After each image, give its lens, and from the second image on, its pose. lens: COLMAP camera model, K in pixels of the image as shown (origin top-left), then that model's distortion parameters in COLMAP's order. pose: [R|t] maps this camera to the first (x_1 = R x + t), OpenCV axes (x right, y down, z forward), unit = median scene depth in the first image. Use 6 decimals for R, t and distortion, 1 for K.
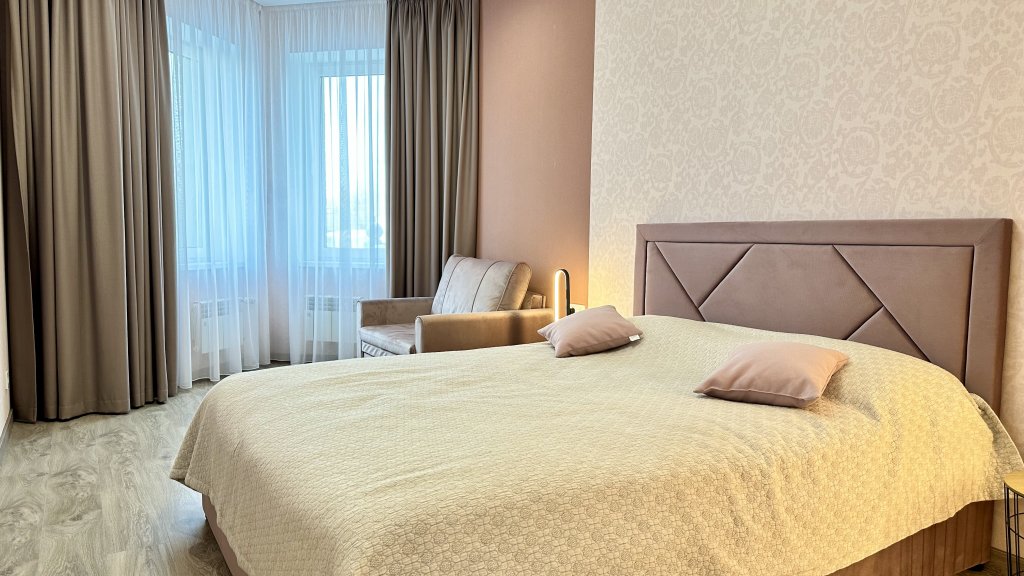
lens RADIAL K [[705.8, 0, 560.5], [0, 705.8, 283.3], [0, 0, 1]] dist [0.000706, -0.002496]
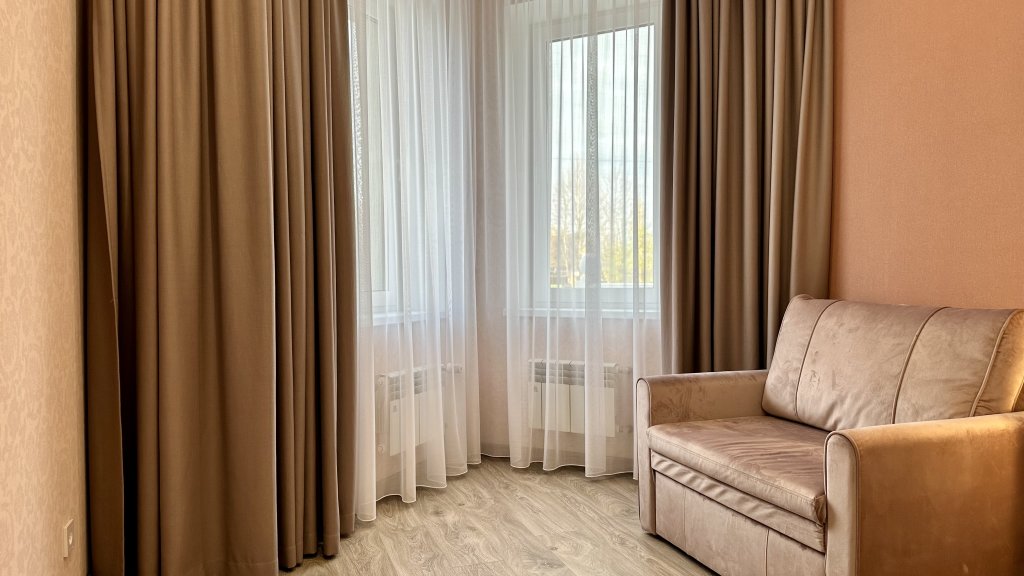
lens RADIAL K [[728.1, 0, 512.0], [0, 728.1, 288.0], [0, 0, 1]] dist [0.084355, -0.108729]
pose [[0.957808, -0.018490, -0.286815, -0.205822], [0.003369, 0.998582, -0.053125, -0.015886], [0.287391, 0.049917, 0.956512, 0.382474]]
